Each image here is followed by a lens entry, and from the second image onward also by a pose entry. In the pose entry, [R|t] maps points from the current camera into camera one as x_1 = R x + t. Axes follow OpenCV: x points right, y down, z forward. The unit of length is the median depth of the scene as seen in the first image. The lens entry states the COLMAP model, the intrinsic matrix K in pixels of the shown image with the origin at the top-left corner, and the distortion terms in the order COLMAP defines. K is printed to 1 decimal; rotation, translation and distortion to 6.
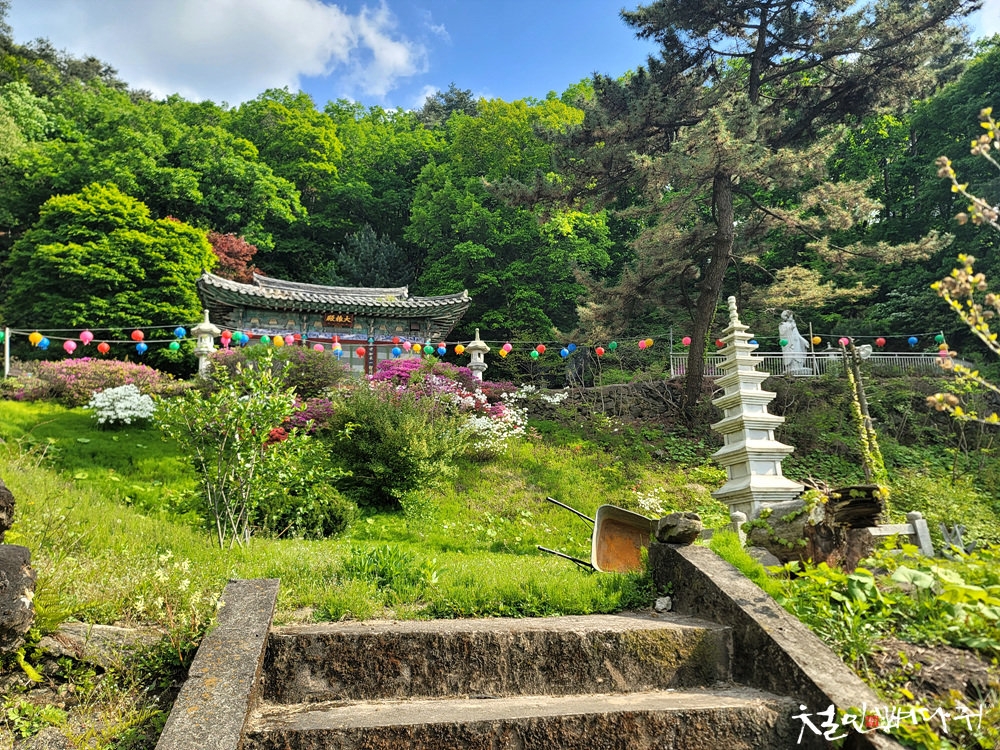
lens RADIAL K [[711.9, 0, 500.0], [0, 711.9, 375.0], [0, 0, 1]] dist [0.076610, -0.050474]
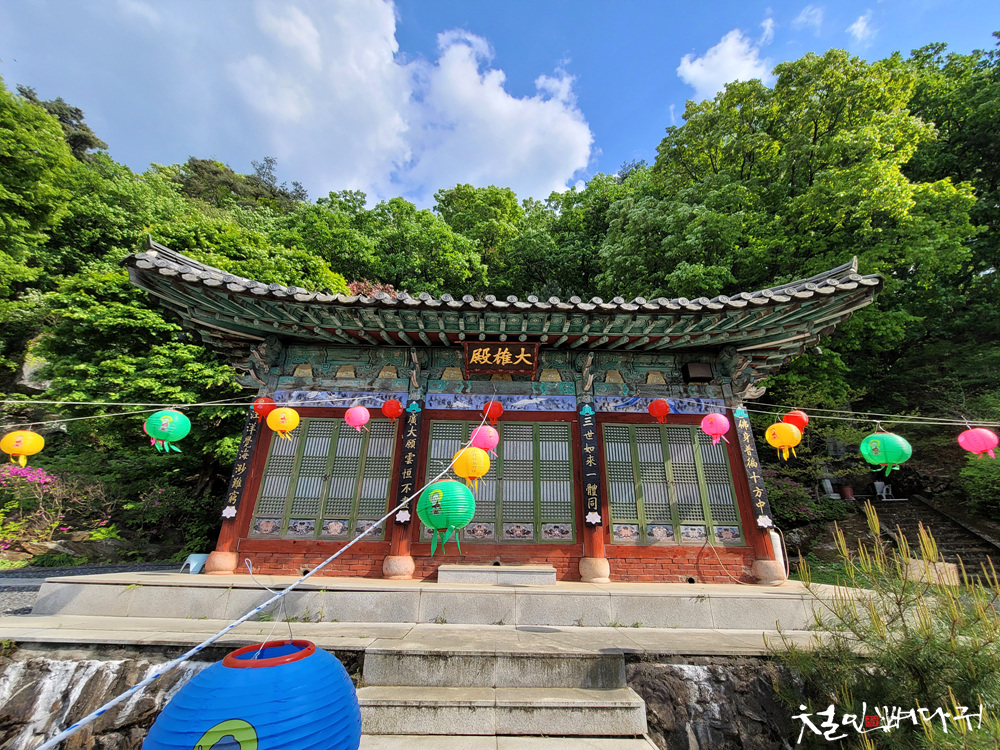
lens RADIAL K [[403.1, 0, 505.0], [0, 403.1, 373.2], [0, 0, 1]] dist [-0.006825, 0.000402]
pose [[0.954143, -0.061780, -0.292907, -0.159033], [0.017365, 0.988247, -0.151876, -0.036795], [0.298847, 0.139826, 0.944002, 0.787436]]
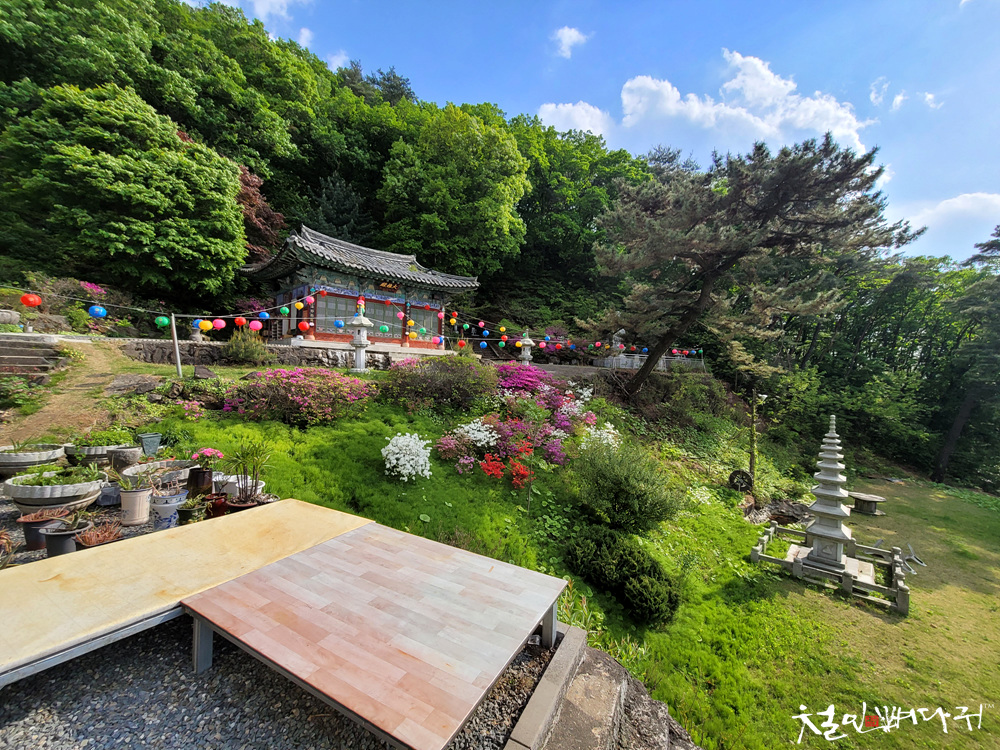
lens RADIAL K [[403.1, 0, 505.0], [0, 403.1, 373.2], [0, 0, 1]] dist [-0.006825, 0.000402]
pose [[0.869321, 0.065932, 0.489831, -0.378735], [-0.193535, 0.957332, 0.214614, -0.120527], [-0.454781, -0.281368, 0.844989, 0.265251]]
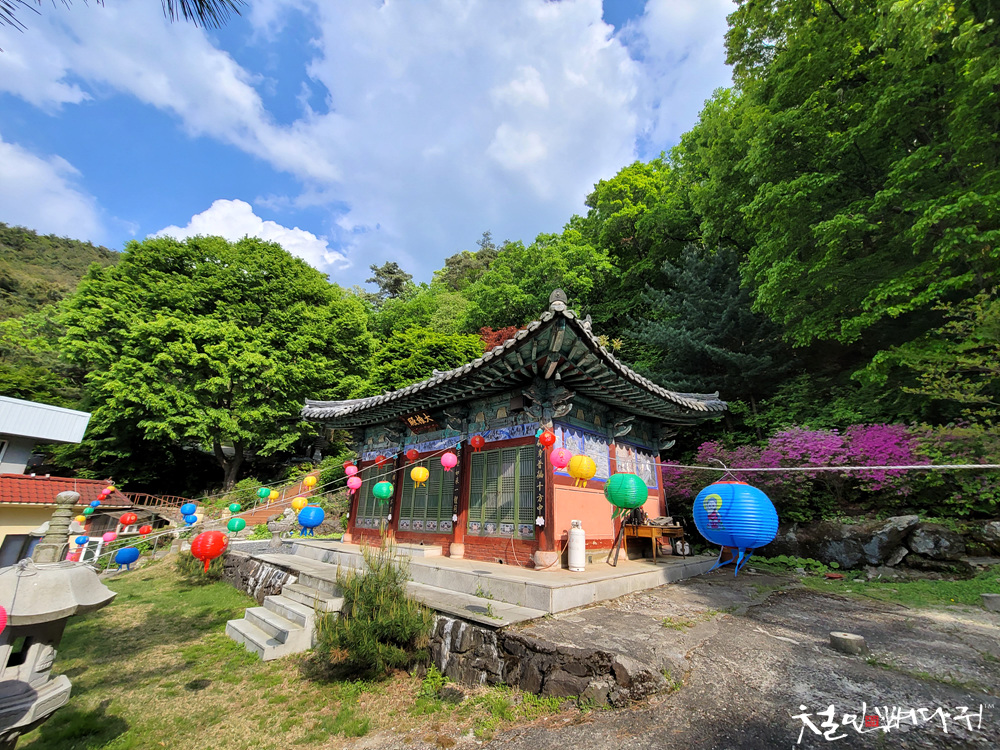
lens RADIAL K [[403.1, 0, 505.0], [0, 403.1, 373.2], [0, 0, 1]] dist [-0.006825, 0.000402]
pose [[0.473640, -0.246603, -0.845489, 0.113744], [0.173051, 0.967344, -0.185201, -0.039361], [0.863550, -0.058594, 0.500848, 0.876971]]
